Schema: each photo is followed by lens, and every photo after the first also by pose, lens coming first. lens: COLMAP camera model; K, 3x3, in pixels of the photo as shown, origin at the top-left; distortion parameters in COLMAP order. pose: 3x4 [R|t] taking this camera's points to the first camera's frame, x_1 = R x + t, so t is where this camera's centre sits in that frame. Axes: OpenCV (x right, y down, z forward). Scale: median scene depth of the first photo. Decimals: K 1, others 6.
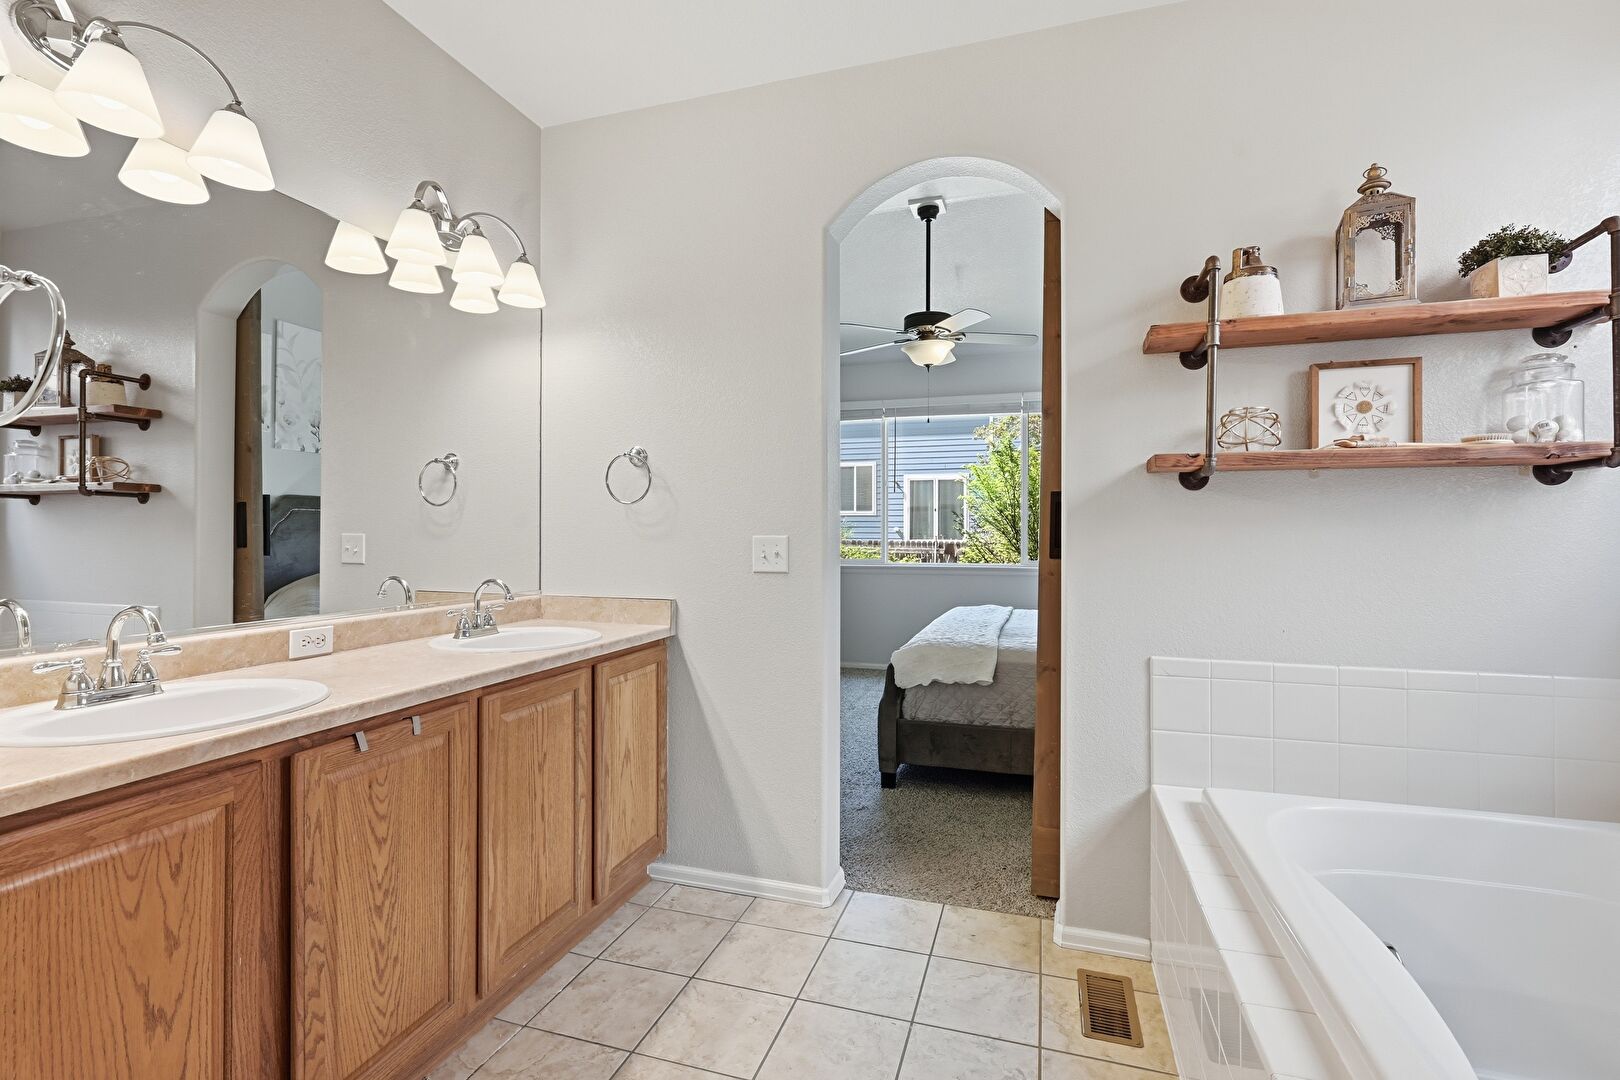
lens RADIAL K [[723.1, 0, 797.5], [0, 723.1, 539.2], [0, 0, 1]] dist [0.002082, -0.000341]
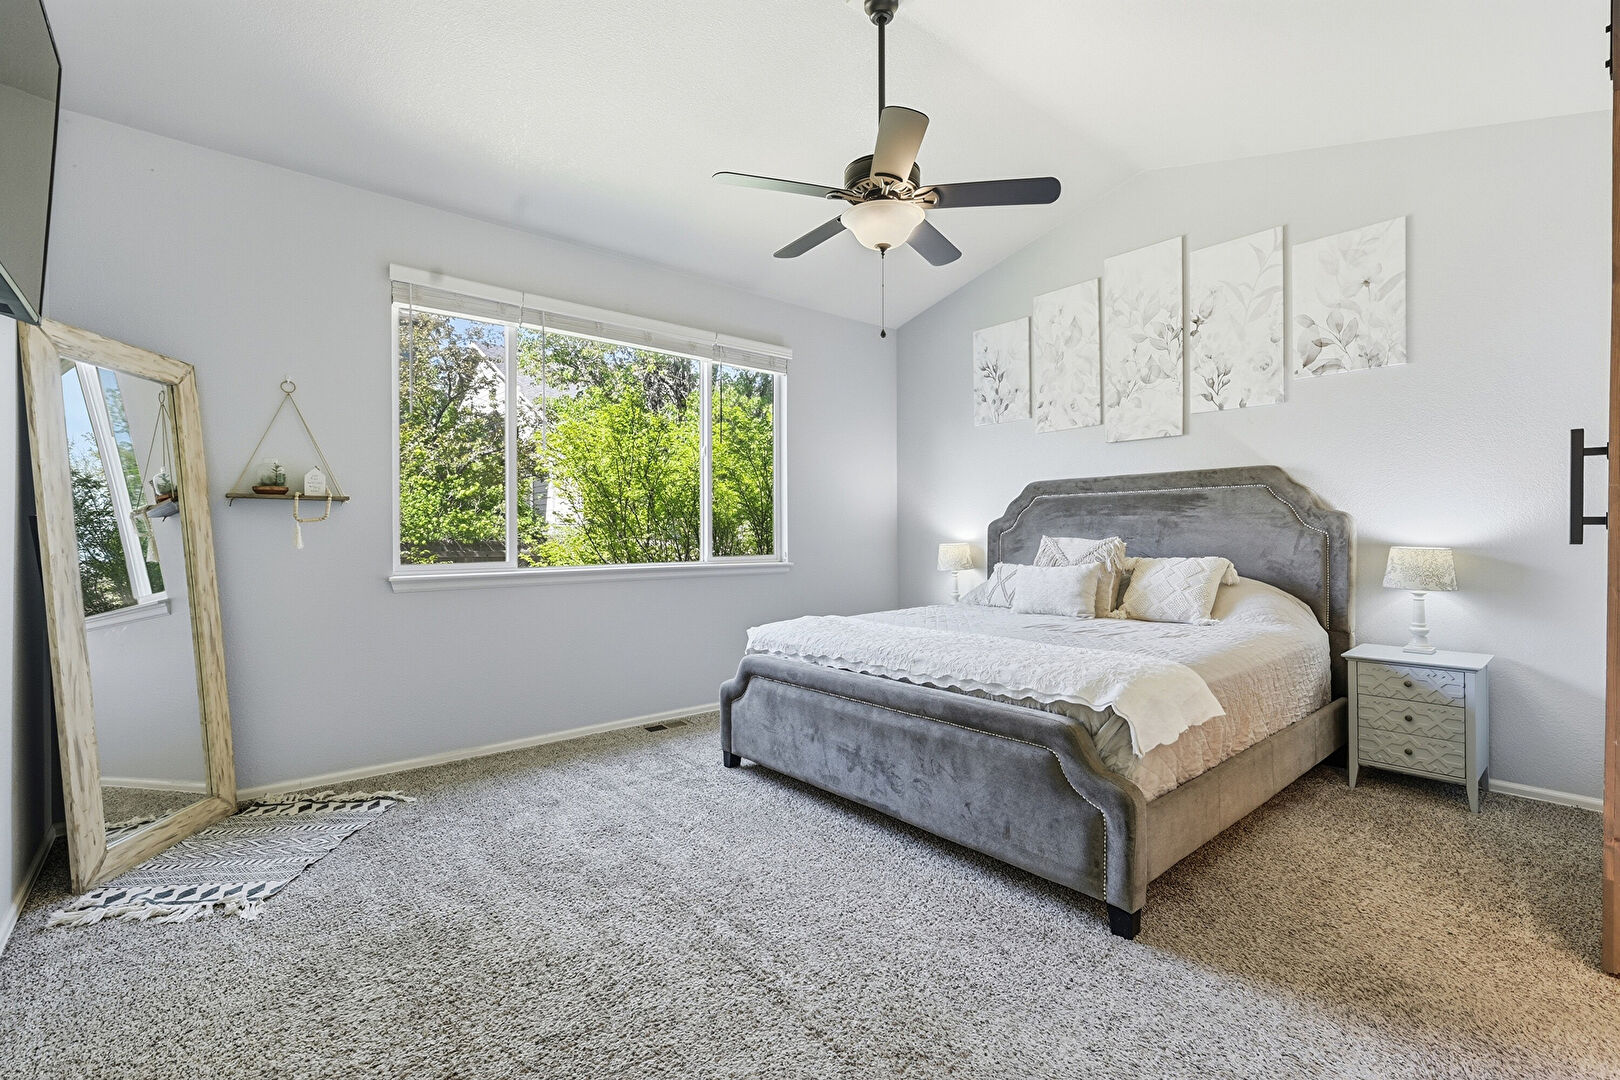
lens RADIAL K [[723.1, 0, 811.5], [0, 723.1, 532.4], [0, 0, 1]] dist [0.002082, -0.000341]
pose [[0.506319, -0.000637, 0.862346, -0.729017], [0.009609, 0.999942, -0.004904, 0.024954], [-0.862293, 0.010769, 0.506296, 1.333880]]
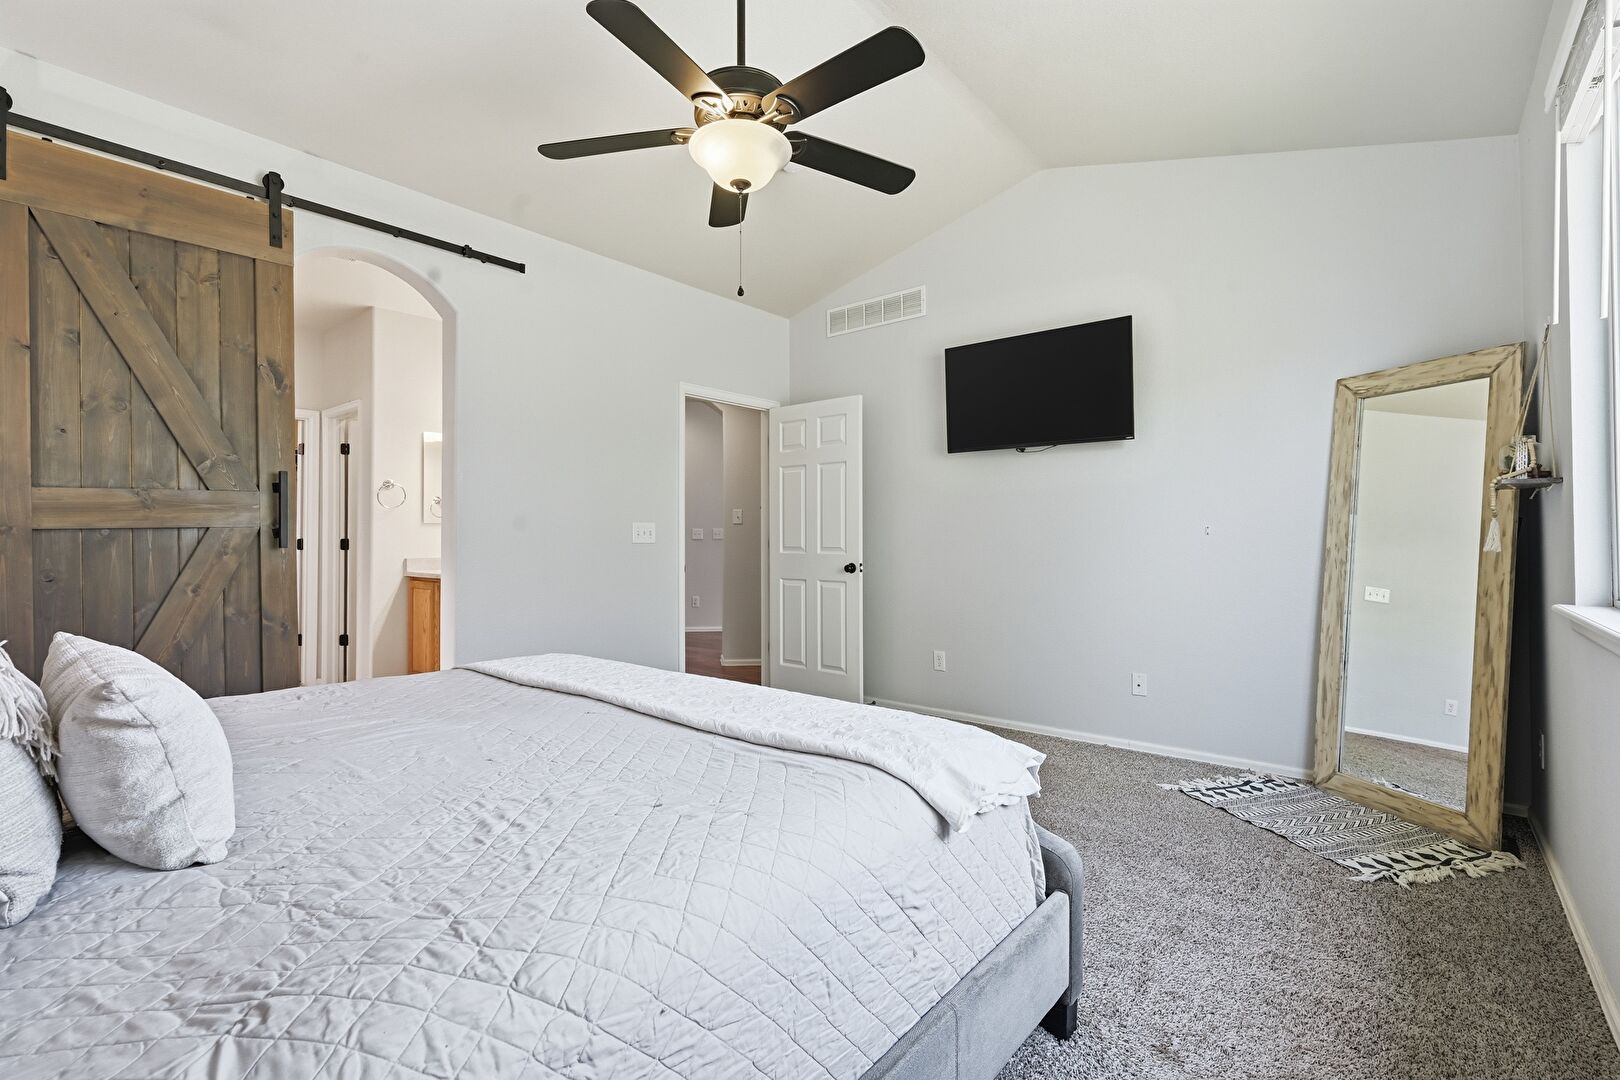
lens RADIAL K [[723.1, 0, 807.0], [0, 723.1, 522.9], [0, 0, 1]] dist [0.002082, -0.000341]
pose [[-0.348436, -0.013890, -0.937230, 1.177937], [-0.002595, 0.999901, -0.013854, 0.015469], [0.937329, -0.002395, -0.348437, 2.223710]]
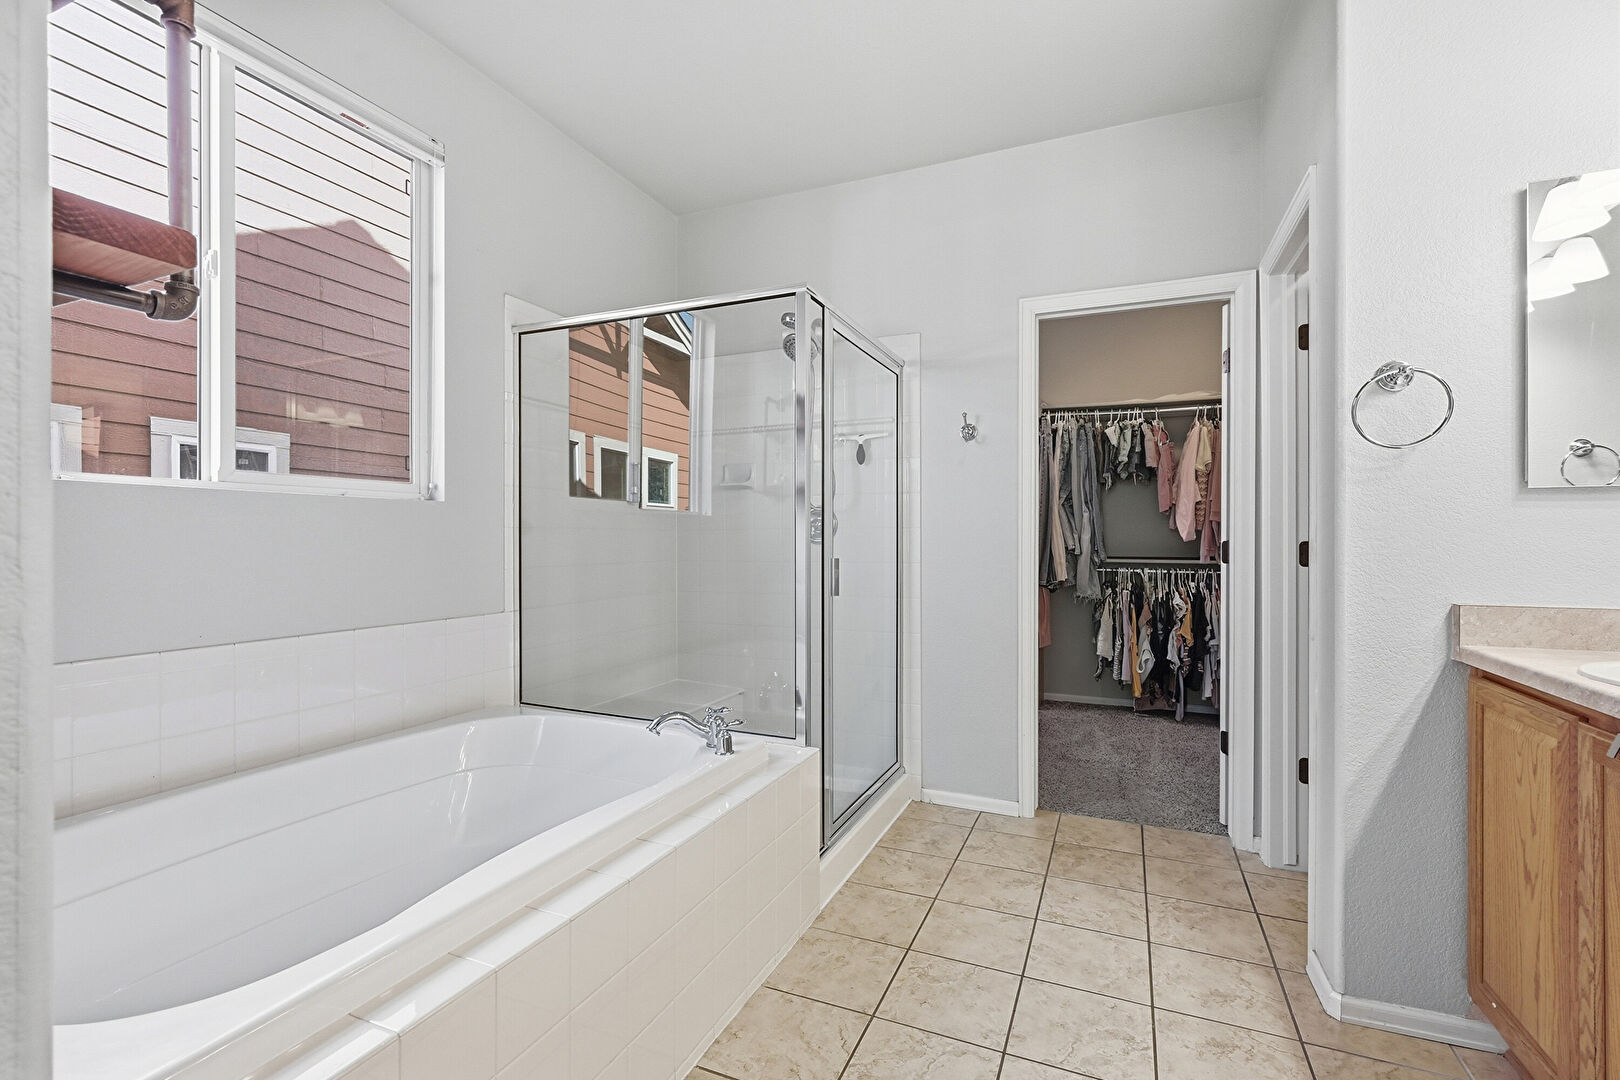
lens RADIAL K [[723.1, 0, 820.0], [0, 723.1, 542.4], [0, 0, 1]] dist [0.002082, -0.000341]
pose [[-0.997822, 0.001481, 0.065945, 0.123039], [0.002097, 0.999955, 0.009268, 0.028099], [-0.065928, 0.009386, -0.997780, 1.070748]]
